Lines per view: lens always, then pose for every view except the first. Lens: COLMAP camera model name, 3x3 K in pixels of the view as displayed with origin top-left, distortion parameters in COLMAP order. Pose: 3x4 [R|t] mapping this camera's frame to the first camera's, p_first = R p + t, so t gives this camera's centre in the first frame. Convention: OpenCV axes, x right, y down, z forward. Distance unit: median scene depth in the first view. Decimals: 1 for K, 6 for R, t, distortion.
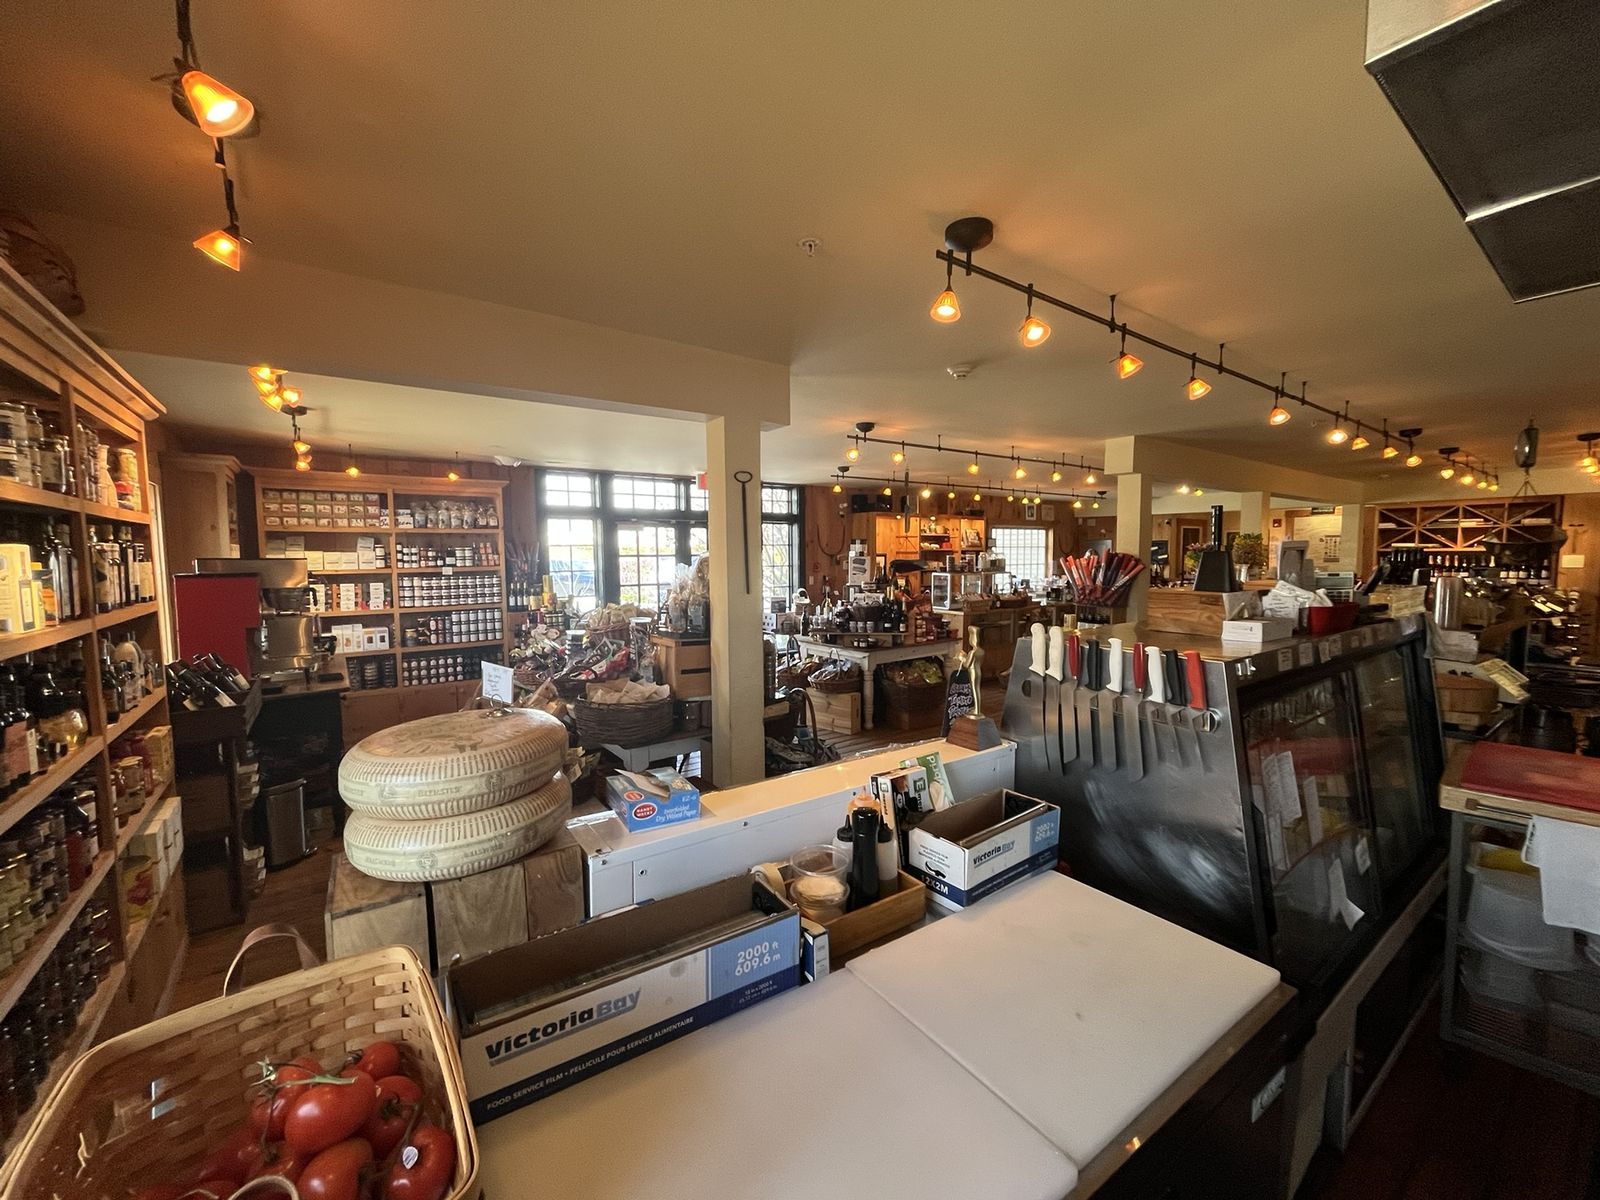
lens RADIAL K [[644.5, 0, 809.7], [0, 644.5, 602.9], [0, 0, 1]] dist [-0.003480, 0.000614]
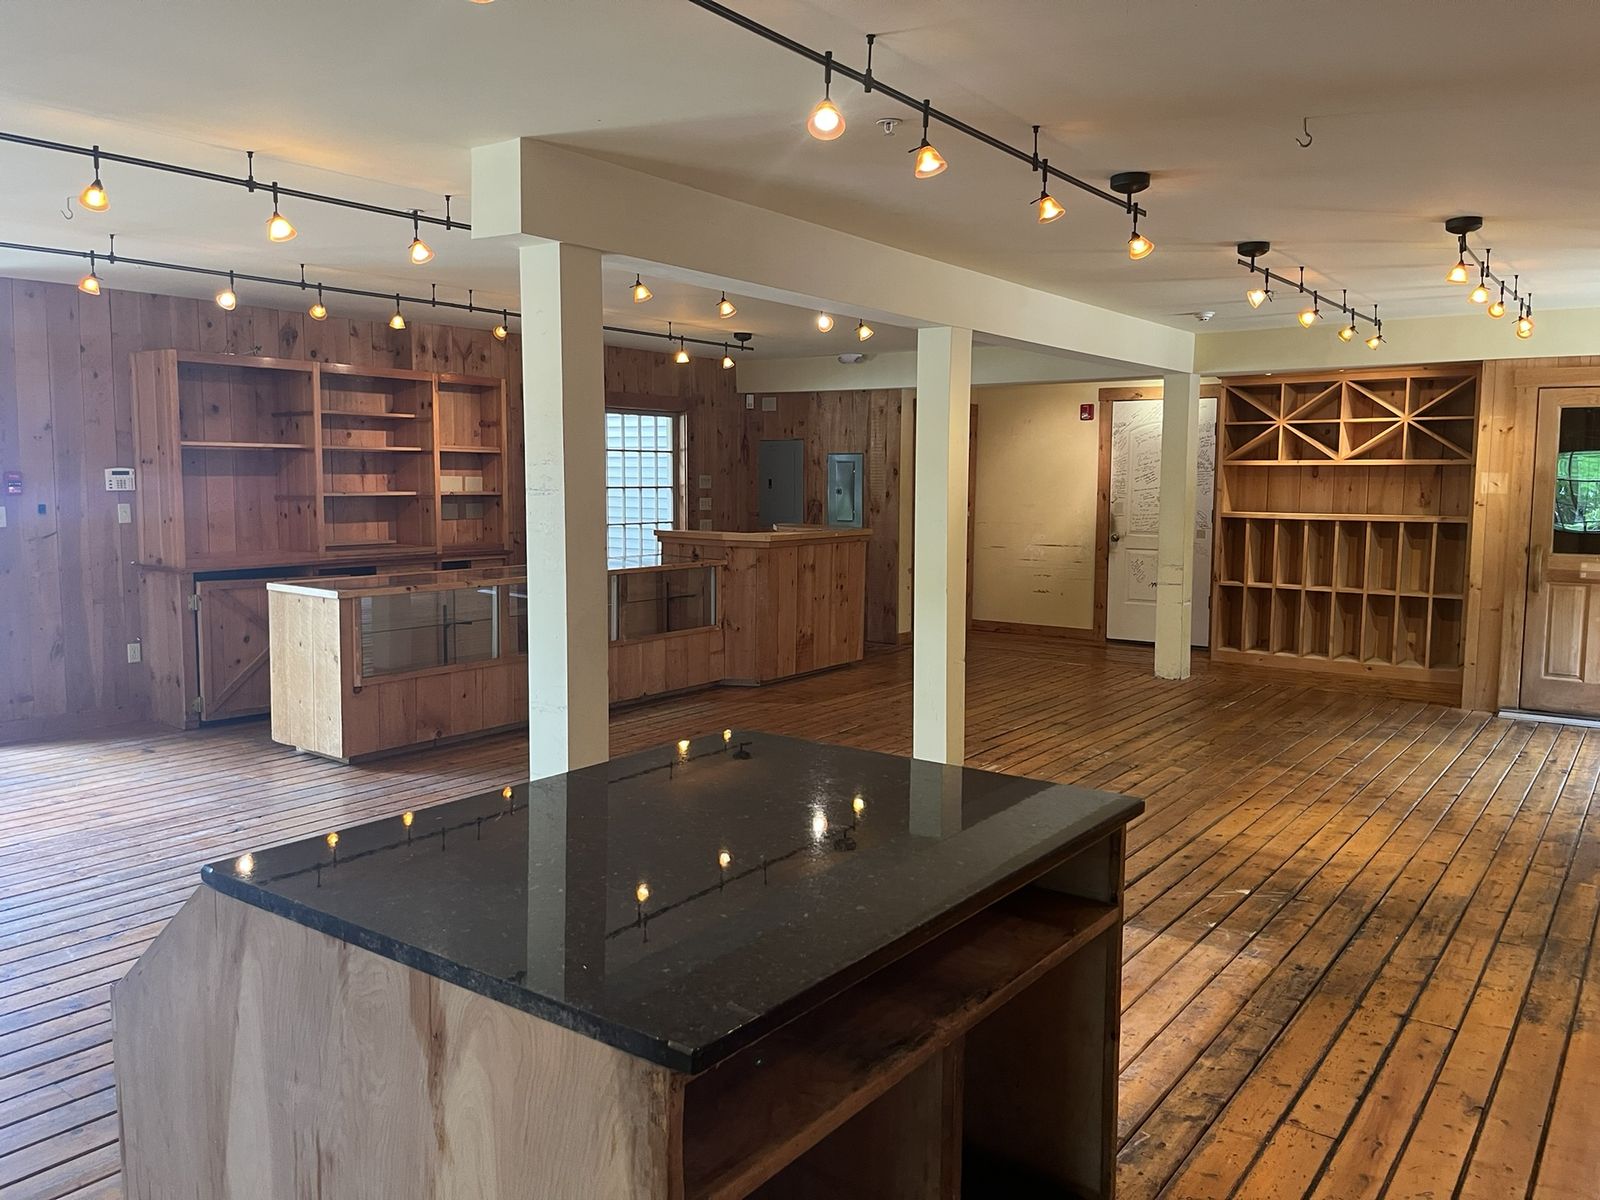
lens RADIAL K [[1208.9, 0, 797.8], [0, 1208.9, 594.5], [0, 0, 1]] dist [0.038474, -0.036618]
pose [[0.956972, -0.017013, 0.289682, 0.275018], [0.011381, 0.999712, 0.021114, 0.002879], [-0.289958, -0.016909, 0.956890, 0.145885]]
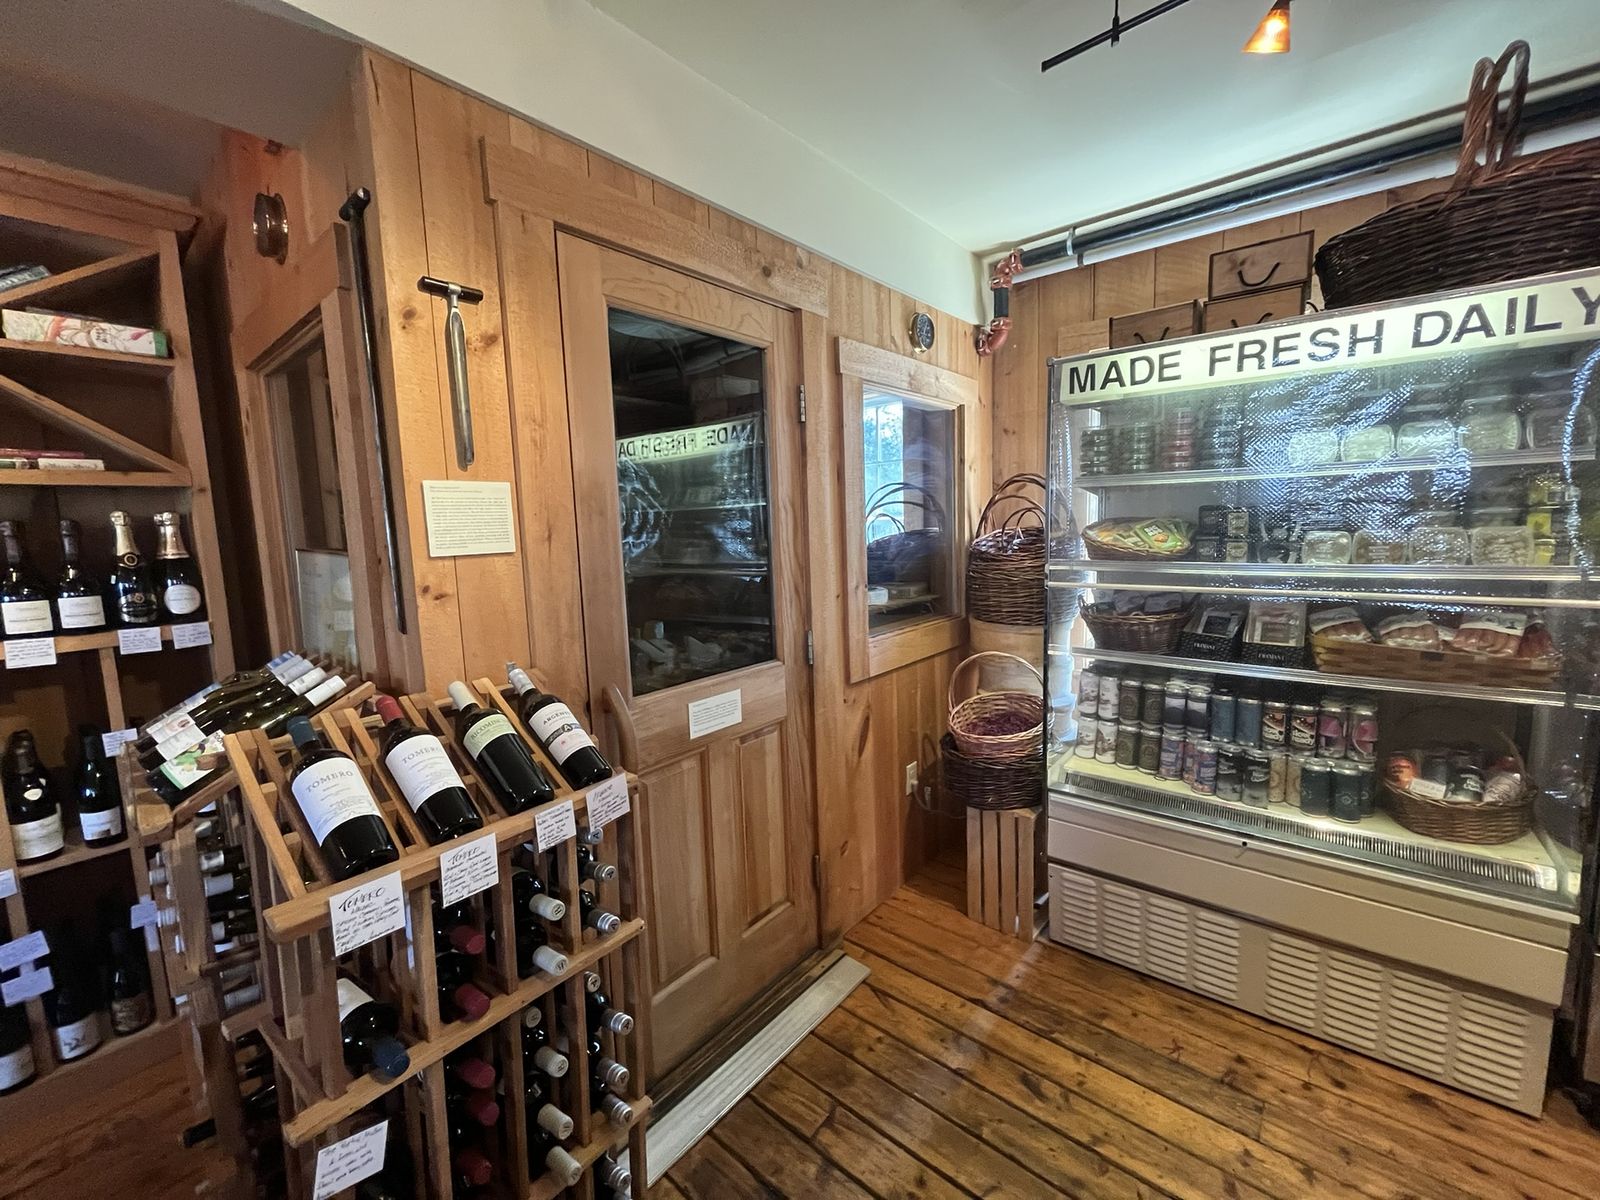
lens RADIAL K [[644.5, 0, 805.8], [0, 644.5, 598.4], [0, 0, 1]] dist [-0.003480, 0.000614]
pose [[-0.223920, -0.098421, 0.969625, 0.900194], [0.111218, 0.985808, 0.125747, -0.049060], [-0.968241, 0.135997, -0.209796, 0.852073]]
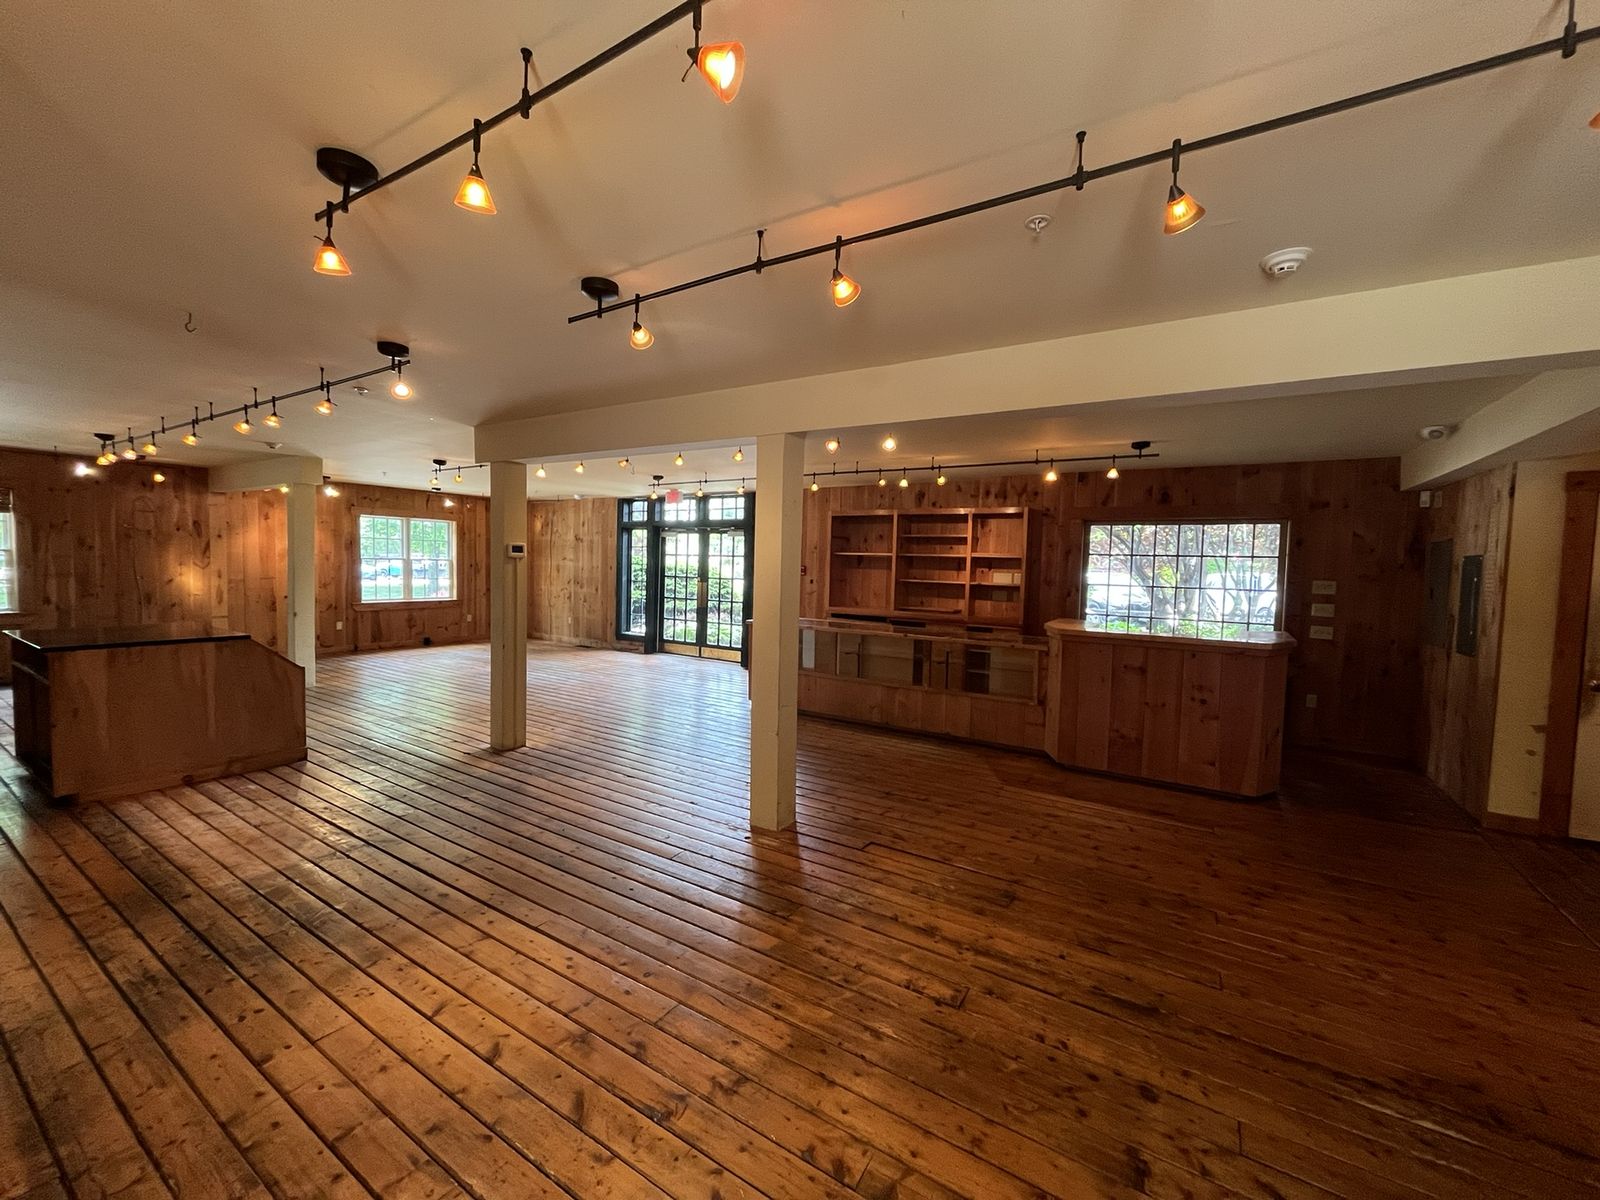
lens RADIAL K [[644.5, 0, 804.4], [0, 644.5, 598.1], [0, 0, 1]] dist [-0.003480, 0.000614]
pose [[0.359704, 0.065845, -0.930740, 1.012209], [-0.104232, 0.994099, 0.030044, -0.046556], [0.927226, 0.086206, 0.364444, 0.693752]]
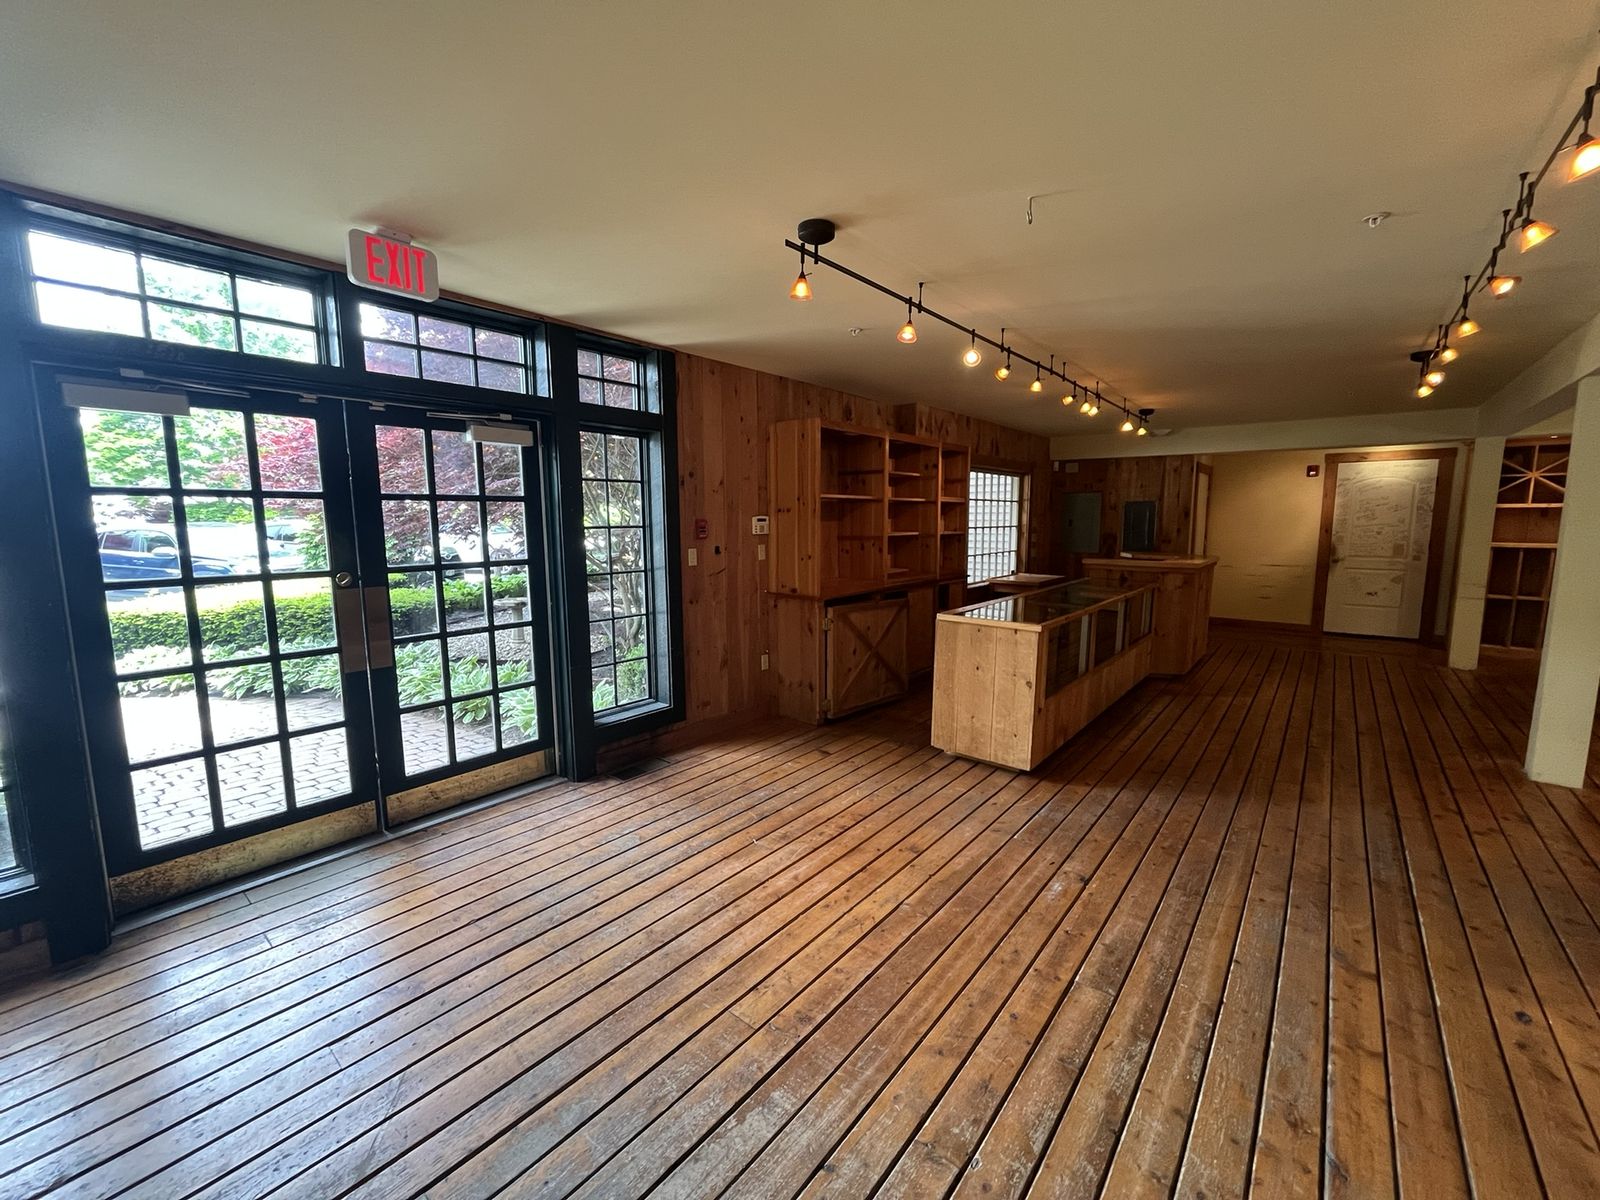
lens RADIAL K [[644.5, 0, 809.5], [0, 644.5, 599.7], [0, 0, 1]] dist [-0.003480, 0.000614]
pose [[0.970605, -0.026704, 0.239190, -0.030390], [0.015651, 0.998725, 0.047991, -0.026753], [-0.240167, -0.042836, 0.969786, 0.547798]]
